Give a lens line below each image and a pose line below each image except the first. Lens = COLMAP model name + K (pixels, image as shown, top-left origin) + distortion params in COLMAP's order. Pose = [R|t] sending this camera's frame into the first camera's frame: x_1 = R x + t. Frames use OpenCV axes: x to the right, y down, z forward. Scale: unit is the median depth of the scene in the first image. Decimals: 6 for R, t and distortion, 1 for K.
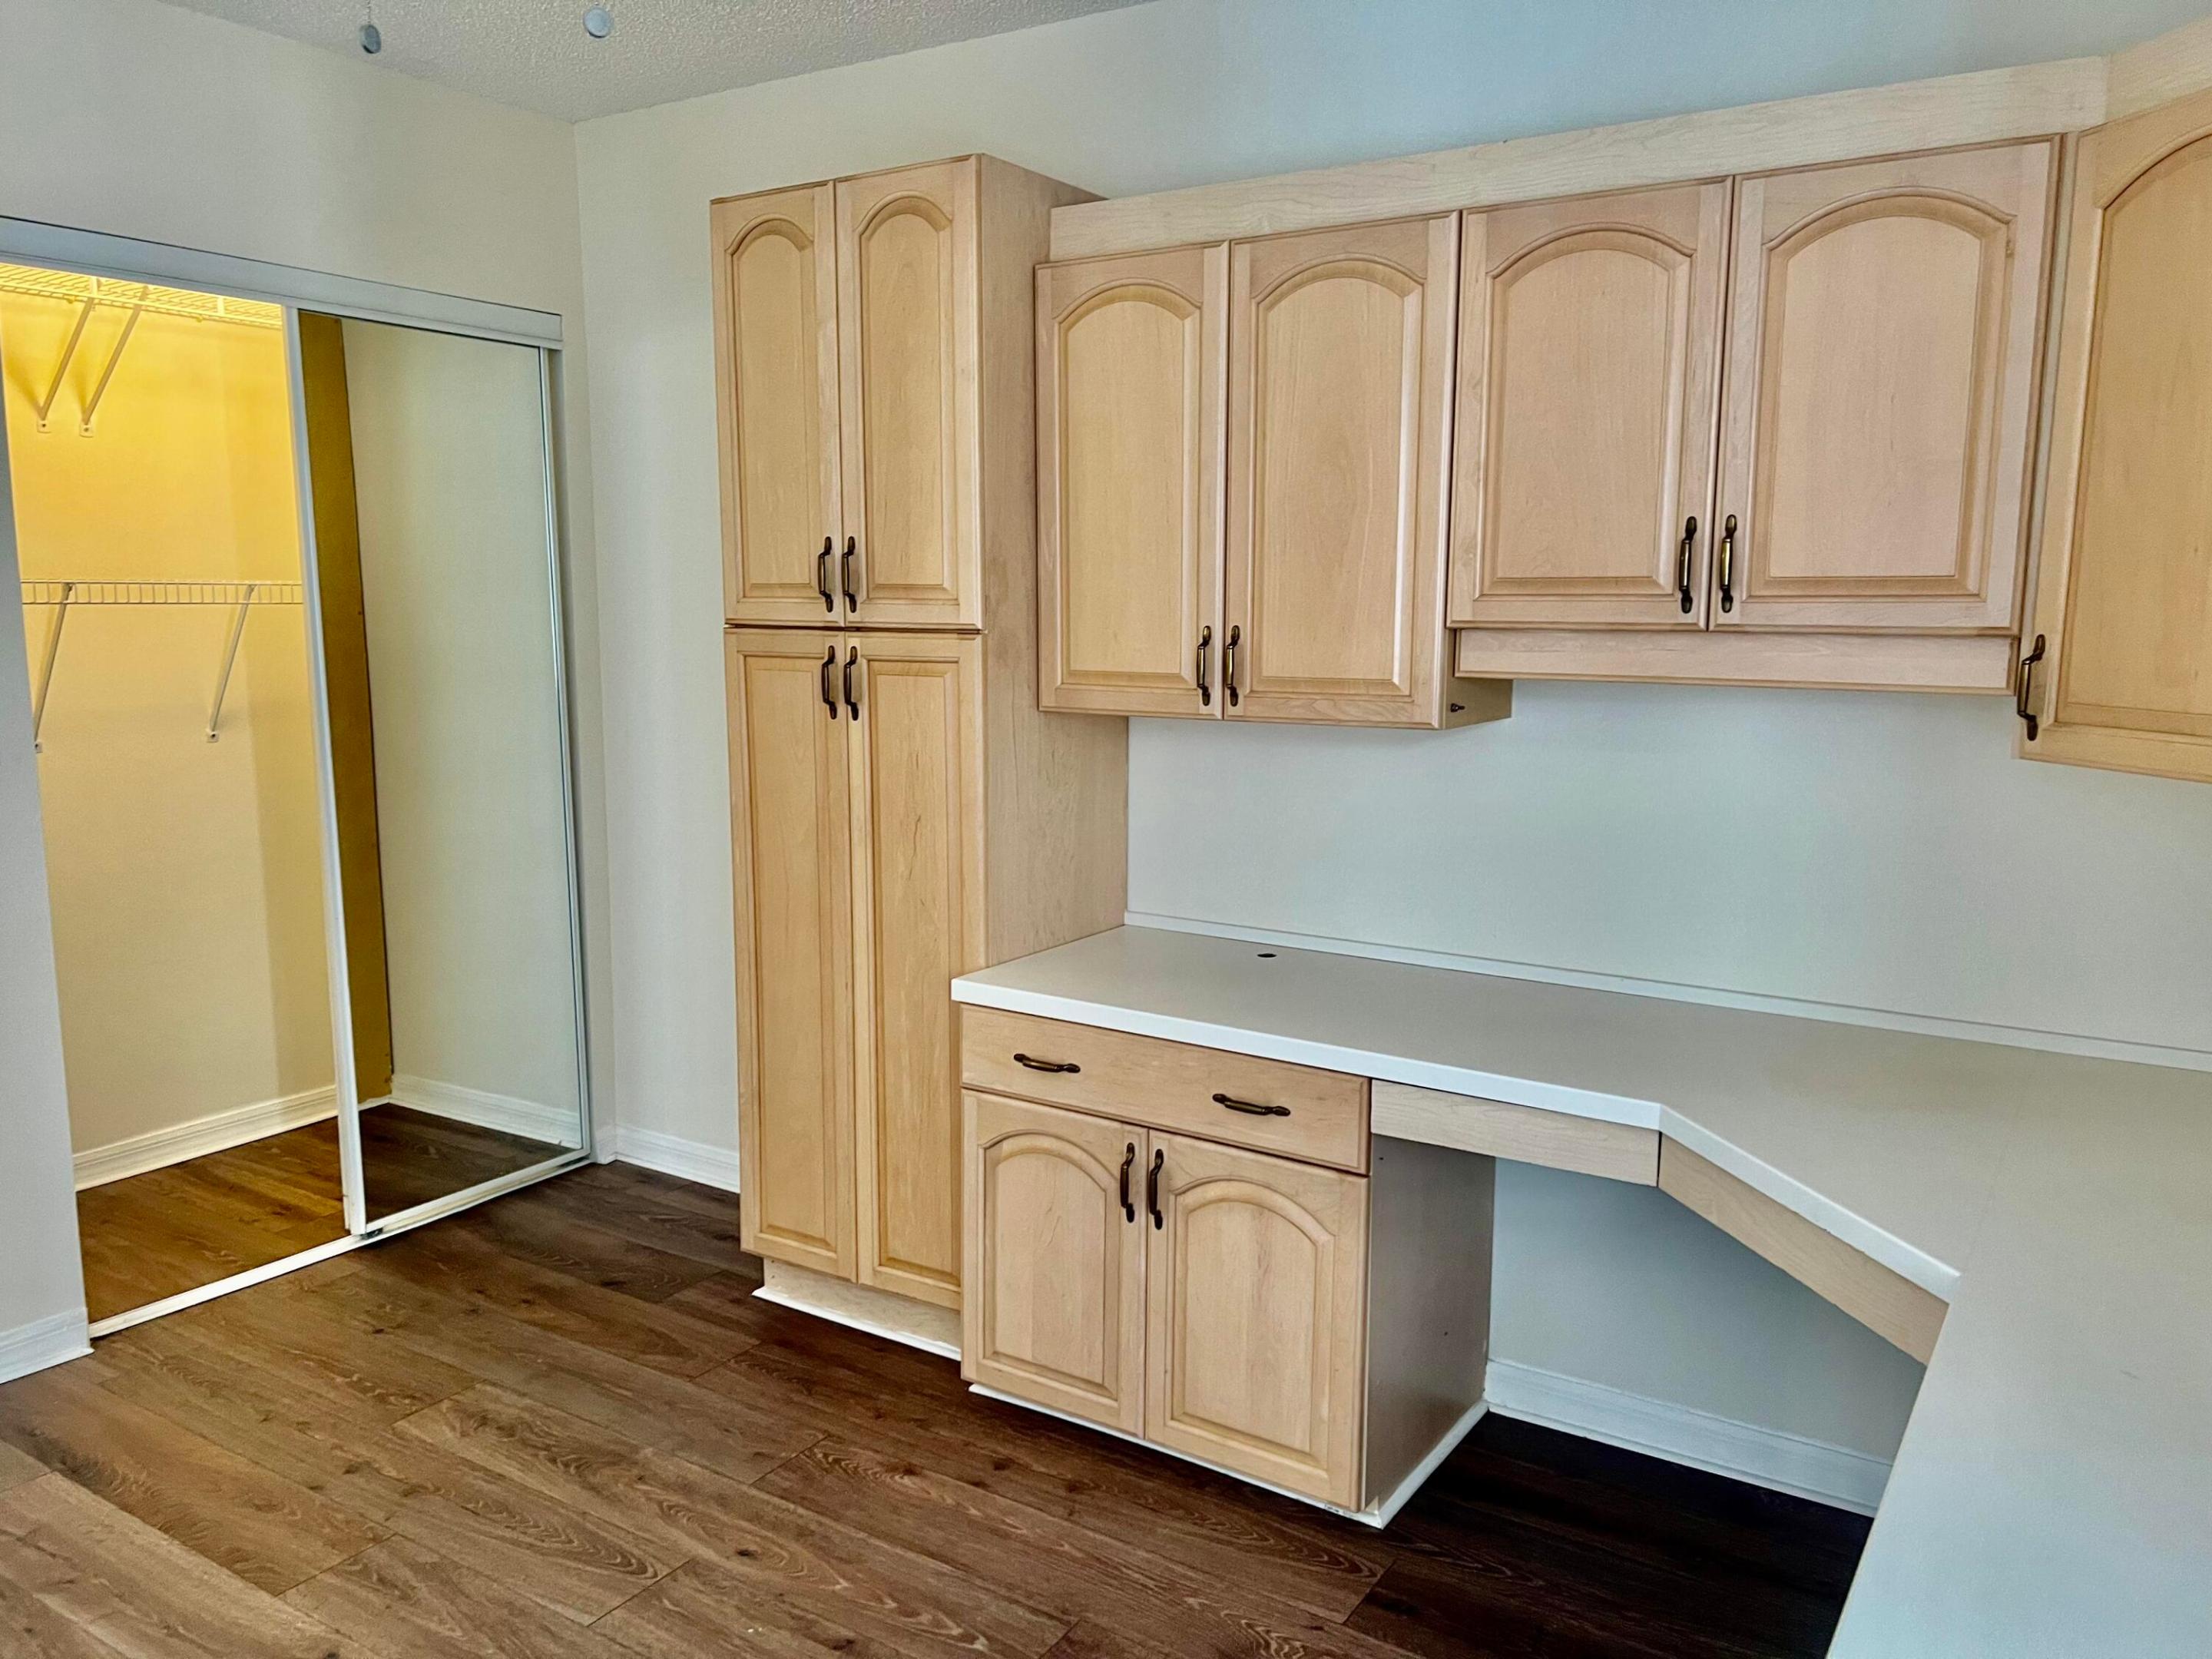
lens RADIAL K [[1664.8, 0, 1100.9], [0, 1664.8, 828.7], [0, 0, 1]] dist [0.033313, -0.033834]
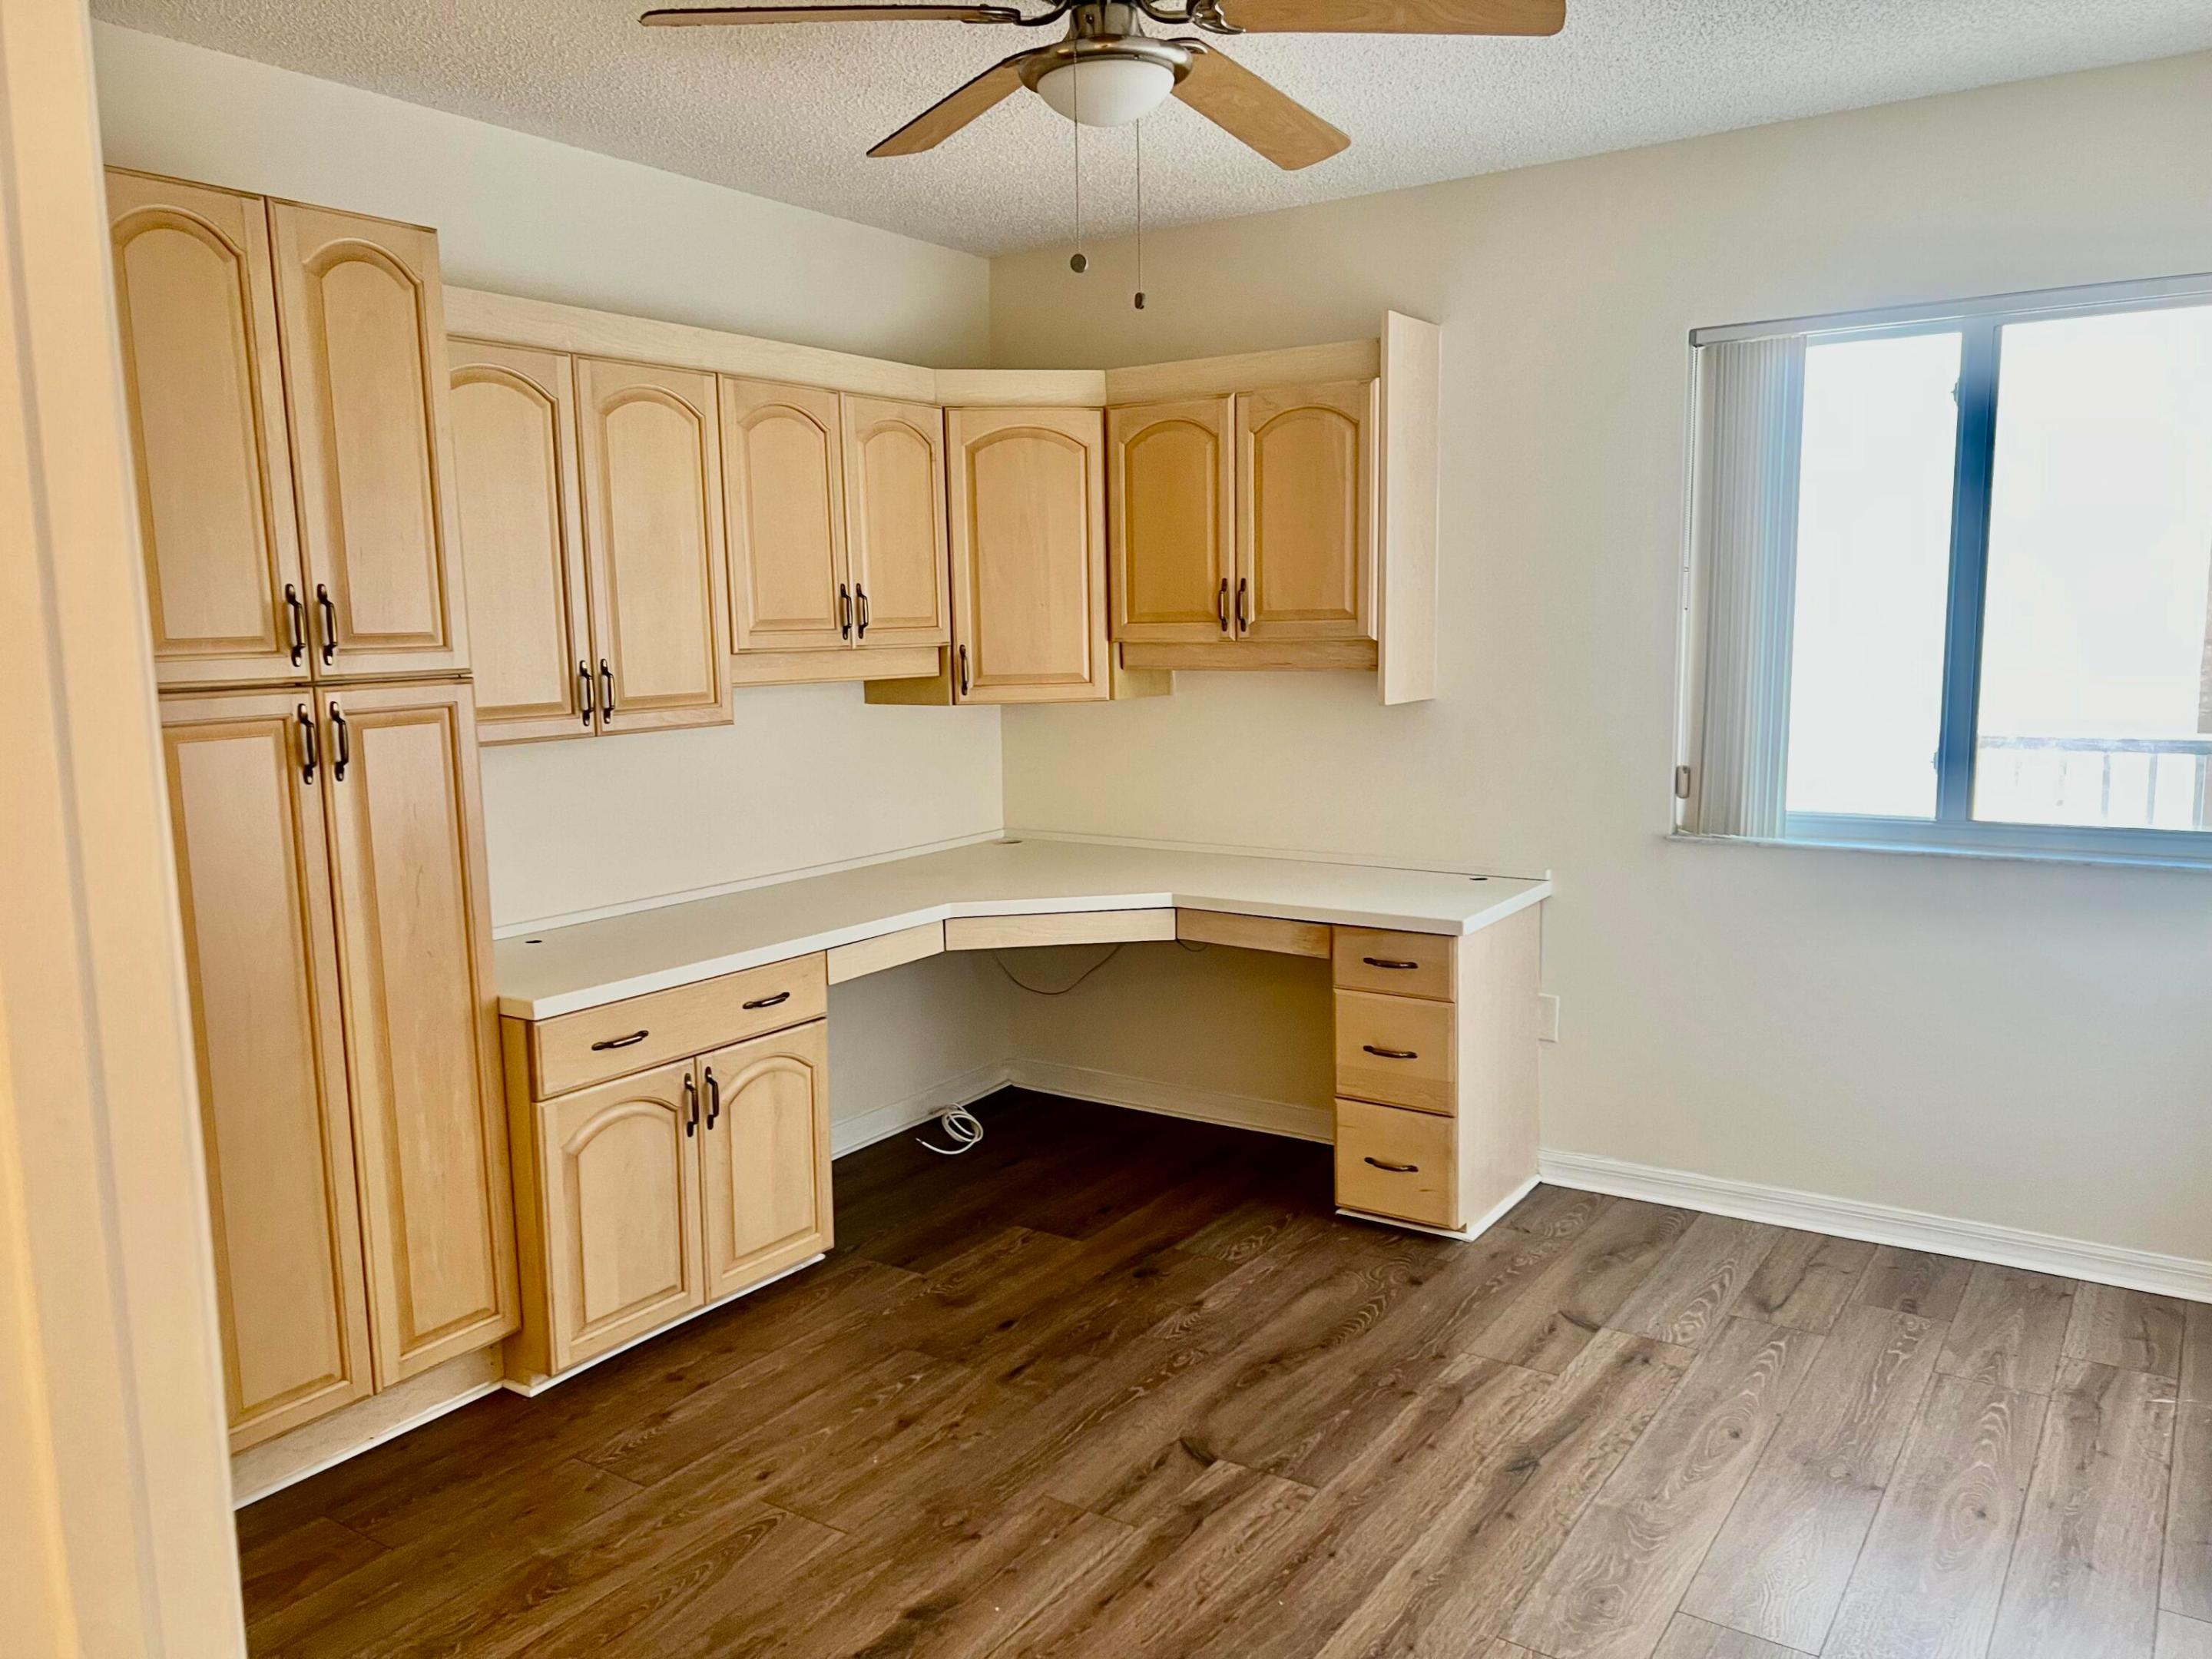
lens RADIAL K [[1664.8, 0, 1102.4], [0, 1664.8, 836.5], [0, 0, 1]] dist [0.033313, -0.033834]
pose [[0.017920, -0.138948, 0.990137, -1.173286], [0.160827, 0.977802, 0.134307, -0.101508], [-0.986820, 0.156835, 0.039869, 0.602849]]
